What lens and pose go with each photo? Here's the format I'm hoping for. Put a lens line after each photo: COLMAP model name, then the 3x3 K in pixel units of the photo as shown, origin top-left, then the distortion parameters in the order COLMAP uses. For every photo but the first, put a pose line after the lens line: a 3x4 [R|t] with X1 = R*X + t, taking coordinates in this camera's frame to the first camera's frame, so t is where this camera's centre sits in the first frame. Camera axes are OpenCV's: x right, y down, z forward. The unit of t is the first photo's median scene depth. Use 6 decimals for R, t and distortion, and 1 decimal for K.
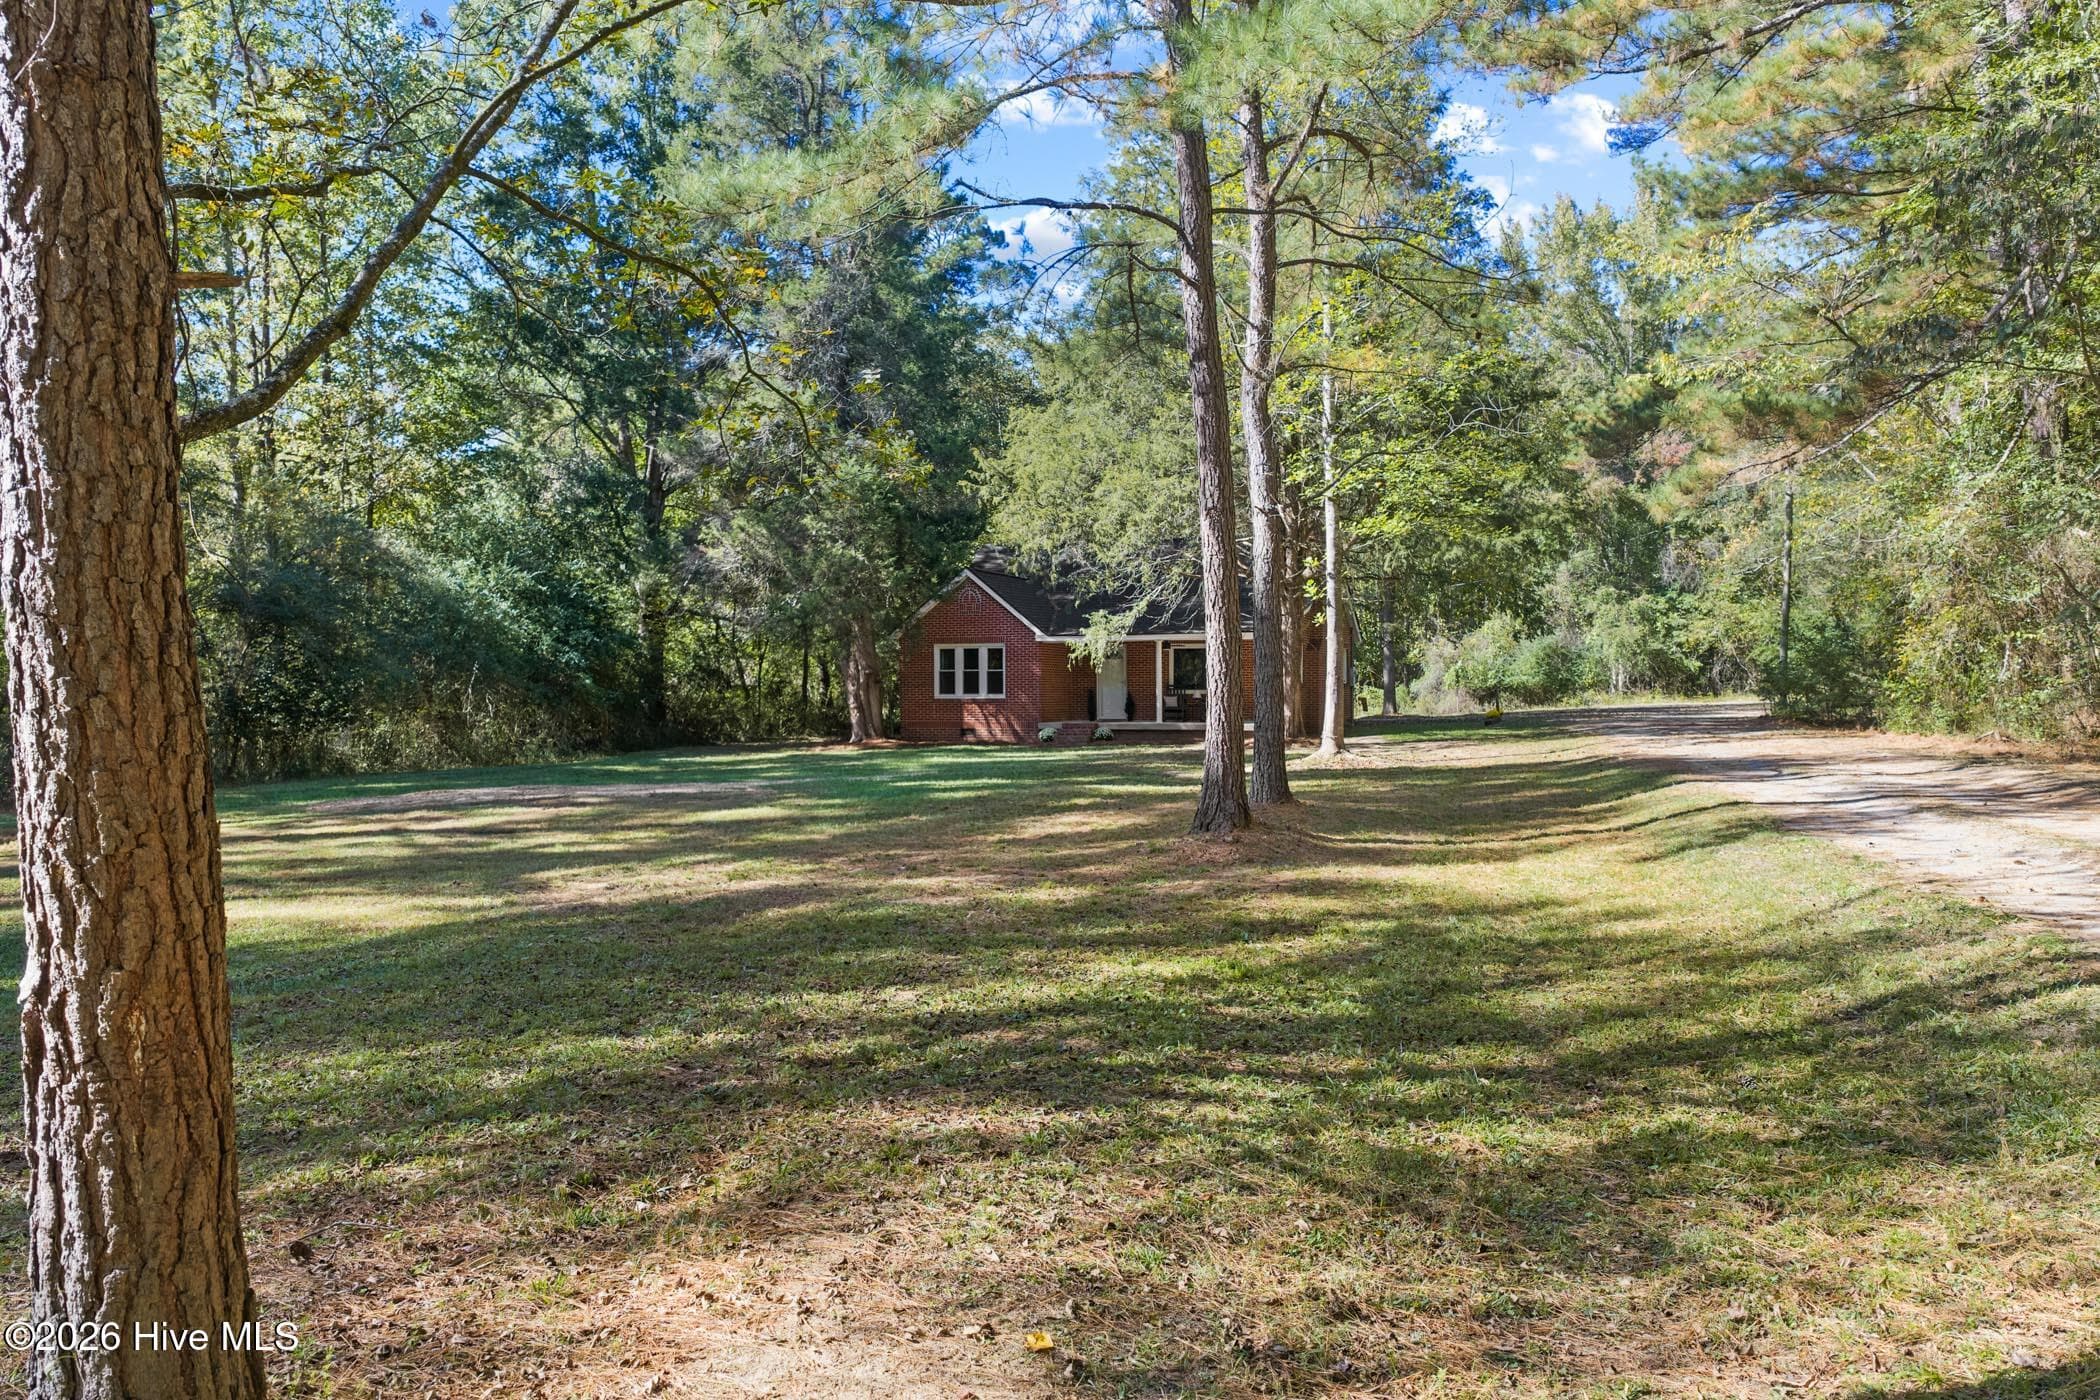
lens RADIAL K [[1747.5, 0, 1050.0], [0, 1747.5, 700.0], [0, 0, 1]] dist [0.023956, 0.003194]
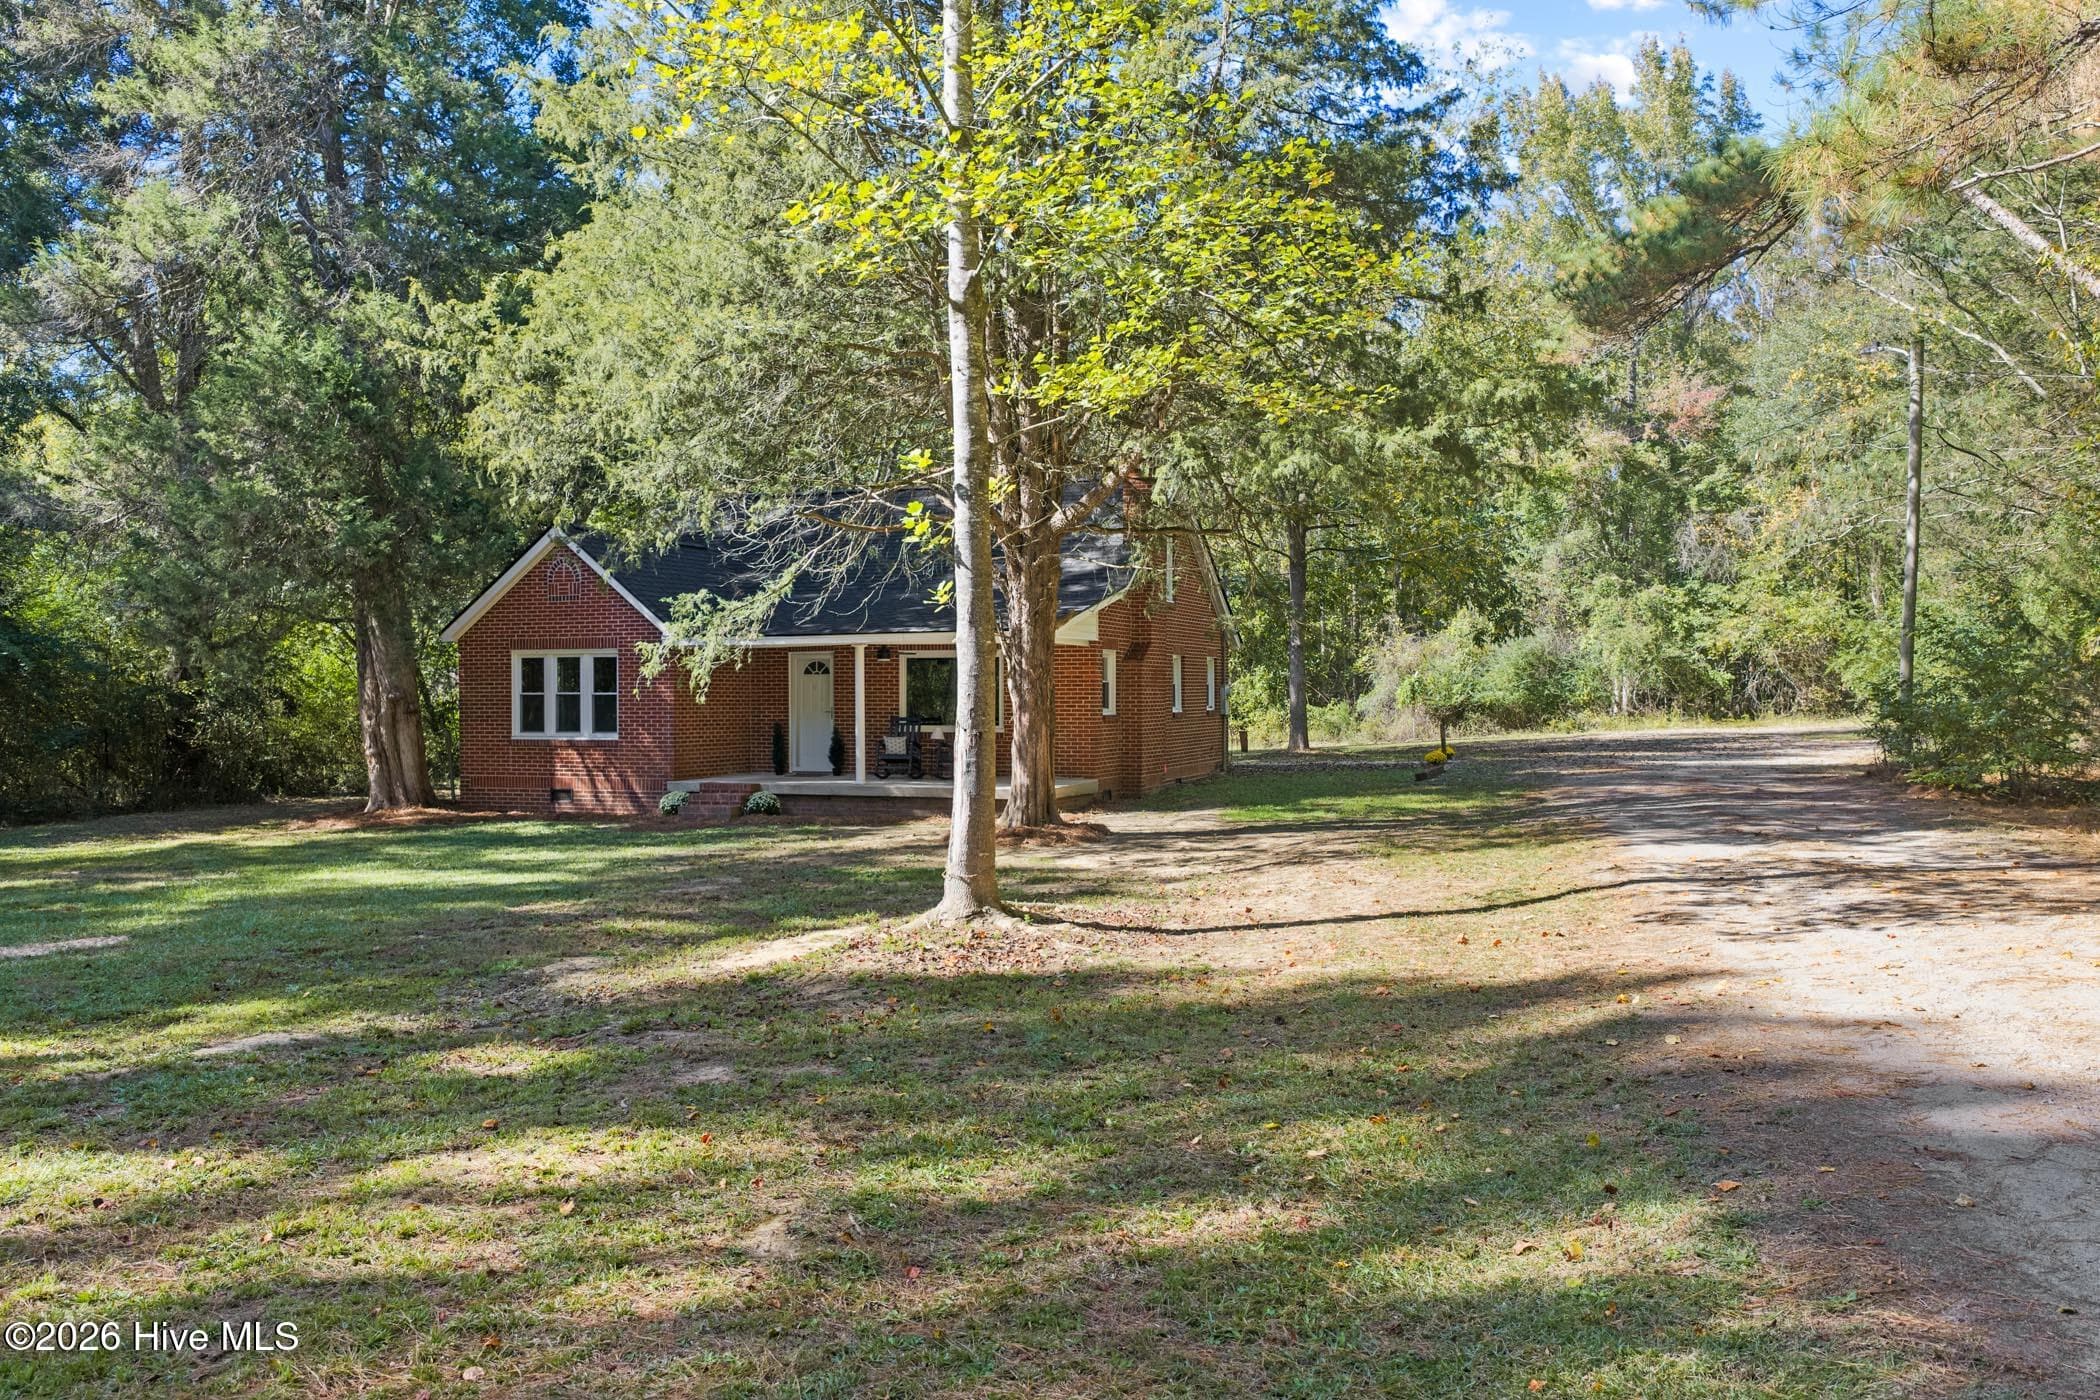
lens RADIAL K [[1747.5, 0, 1050.0], [0, 1747.5, 700.0], [0, 0, 1]] dist [0.023956, 0.003194]
pose [[0.999999, 0.000890, 0.001204, 0.079693], [-0.000888, 0.999998, -0.001851, -0.008961], [-0.001205, 0.001850, 0.999998, 0.255161]]
